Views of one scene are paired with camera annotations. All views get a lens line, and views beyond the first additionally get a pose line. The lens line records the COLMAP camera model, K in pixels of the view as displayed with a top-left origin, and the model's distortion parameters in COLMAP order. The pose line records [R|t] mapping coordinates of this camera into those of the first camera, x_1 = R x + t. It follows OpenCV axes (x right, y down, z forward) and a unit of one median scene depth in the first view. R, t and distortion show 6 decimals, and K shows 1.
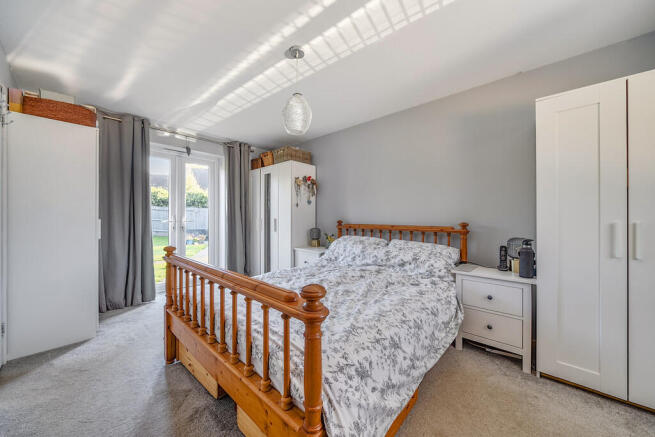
lens RADIAL K [[235.9, 0, 327.5], [0, 235.9, 218.5], [0, 0, 1]] dist [0.000010, -0.000069]
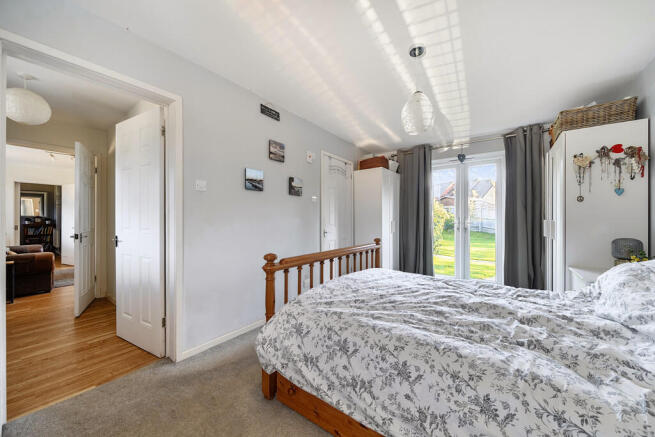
lens RADIAL K [[235.5, 0, 327.5], [0, 235.5, 218.5], [0, 0, 1]] dist [0.000050, -0.000200]
pose [[0.100114, -0.005580, -0.994960, 0.474548], [-0.006841, 0.999957, -0.006296, 0.003350], [0.994952, 0.007436, 0.100072, 0.316605]]
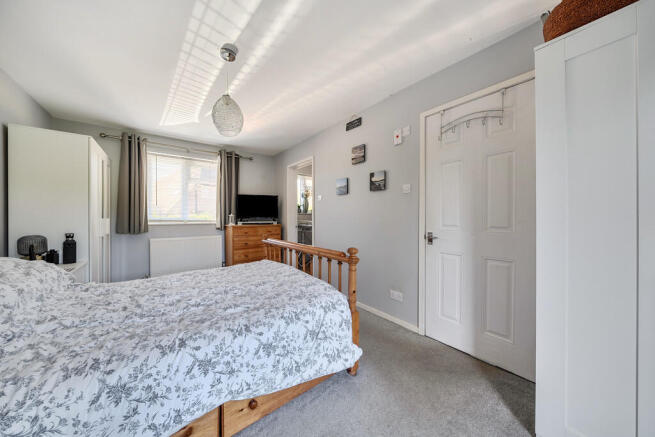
lens RADIAL K [[230.8, 0, 327.5], [0, 230.8, 218.5], [0, 0, 1]] dist [-0.000803, -0.000013]
pose [[-0.982277, -0.002680, 0.187415, -0.437016], [-0.001101, 0.999963, 0.008528, -0.000651], [-0.187431, 0.008170, -0.982244, 1.128088]]
